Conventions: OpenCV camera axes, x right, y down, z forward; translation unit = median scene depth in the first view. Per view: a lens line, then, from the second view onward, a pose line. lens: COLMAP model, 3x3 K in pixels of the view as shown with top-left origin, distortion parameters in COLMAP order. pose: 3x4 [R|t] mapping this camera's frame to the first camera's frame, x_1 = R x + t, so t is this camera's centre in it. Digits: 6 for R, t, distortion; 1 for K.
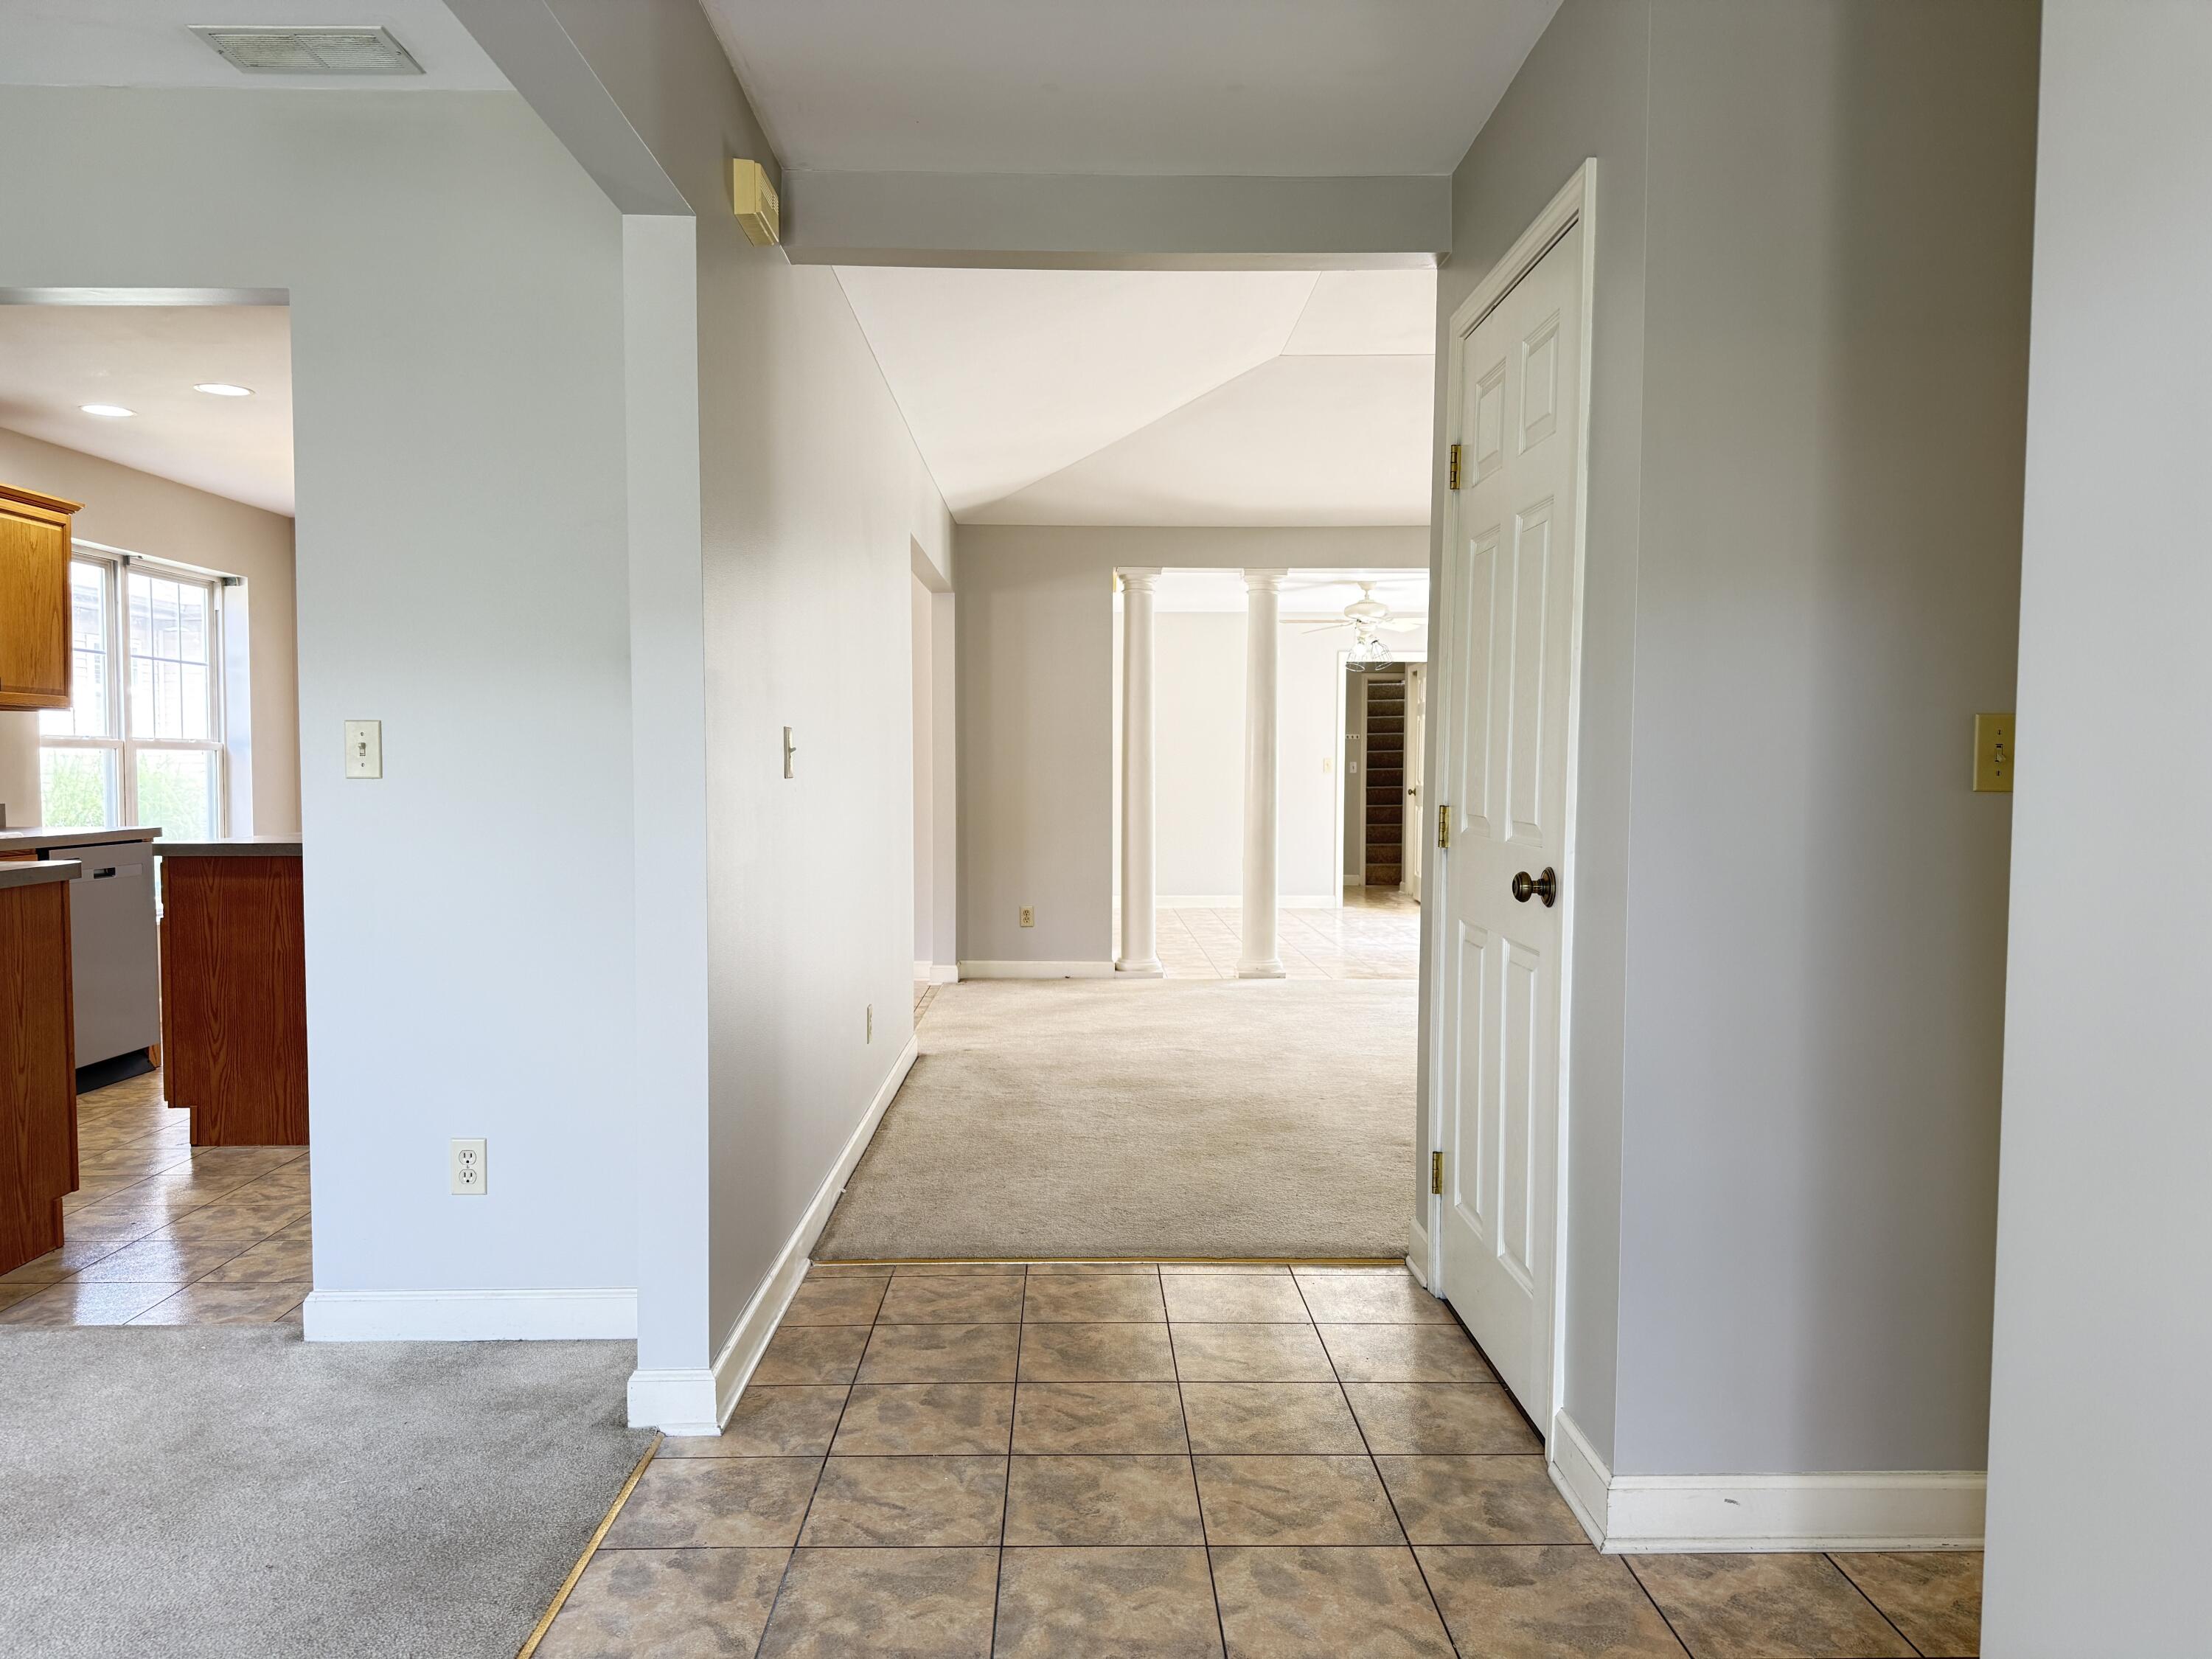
lens RADIAL K [[1568.0, 0, 1123.3], [0, 1568.0, 844.5], [0, 0, 1]] dist [0.002407, -0.008313]
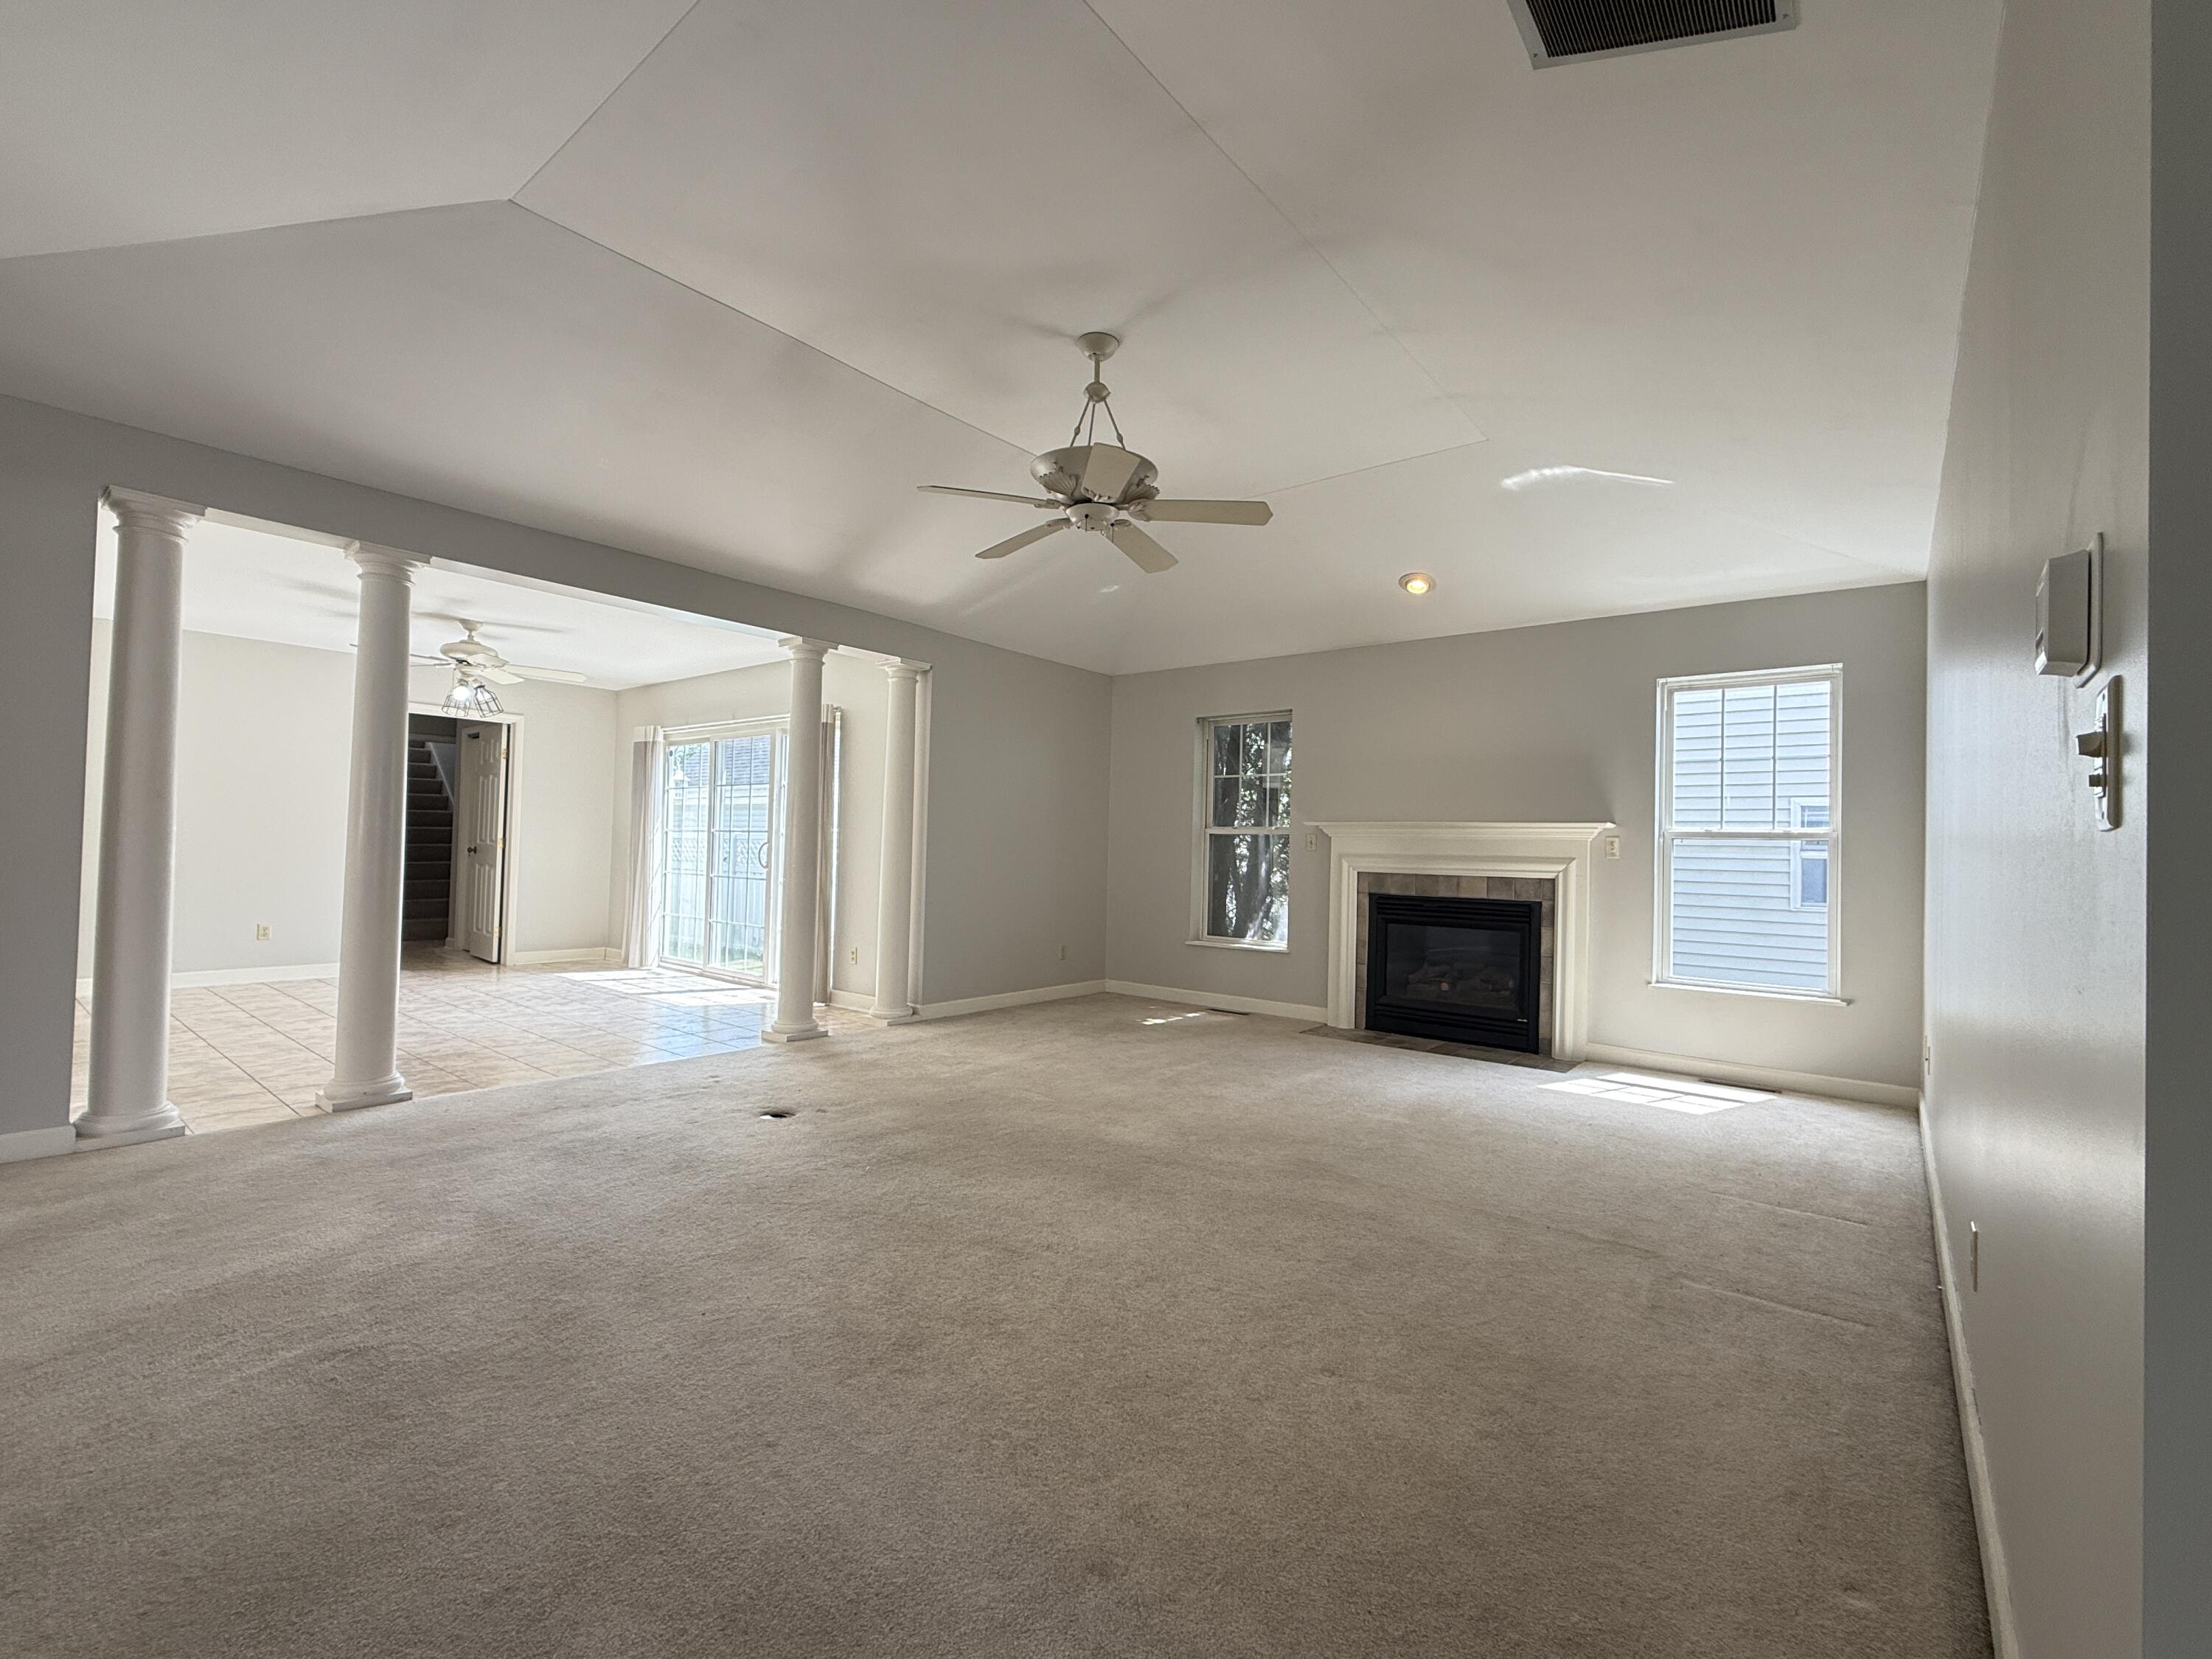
lens RADIAL K [[961.2, 0, 1117.2], [0, 961.2, 826.9], [0, 0, 1]] dist [-0.000330, 0.000108]
pose [[0.652962, 0.025191, 0.756972, -0.109831], [0.018367, 0.998626, -0.049076, -0.063005], [-0.757168, 0.045948, 0.651602, 1.796915]]
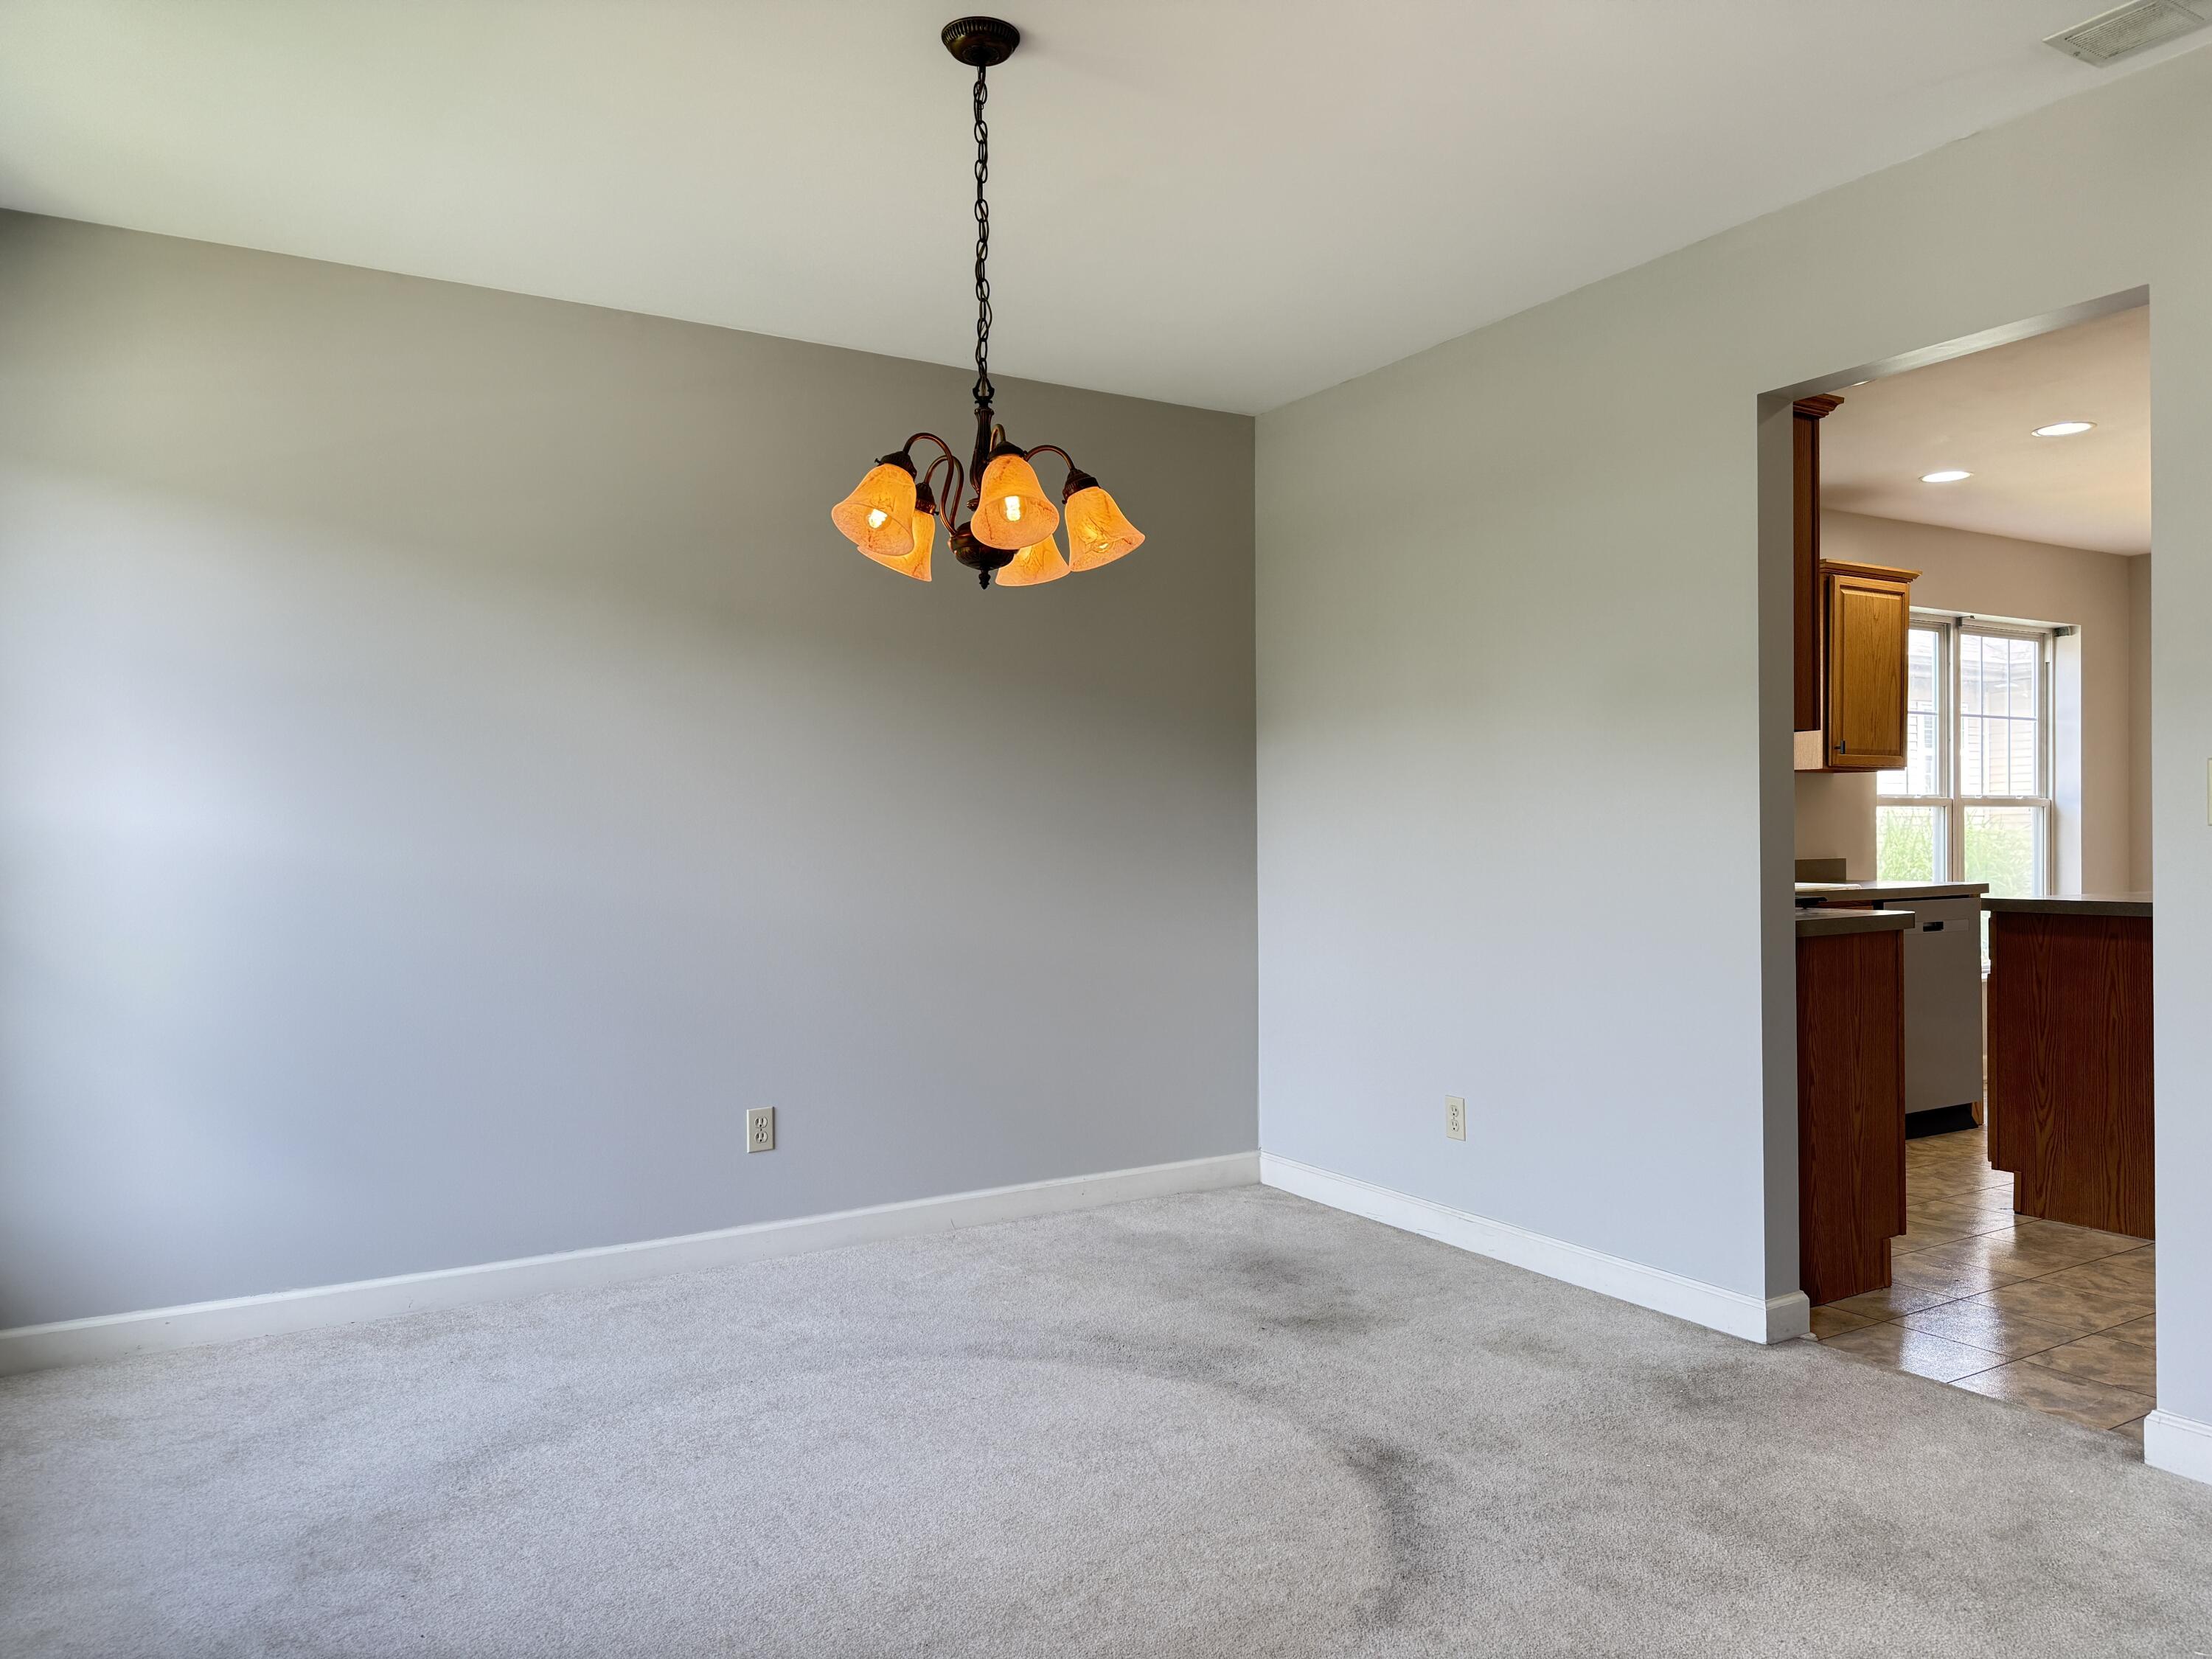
lens RADIAL K [[1568.0, 0, 1090.5], [0, 1568.0, 833.7], [0, 0, 1]] dist [0.002407, -0.008313]
pose [[0.483507, -0.004575, -0.875328, -0.025657], [-0.037138, 0.998979, -0.025735, 0.005596], [0.874552, 0.044951, 0.482844, 0.028768]]
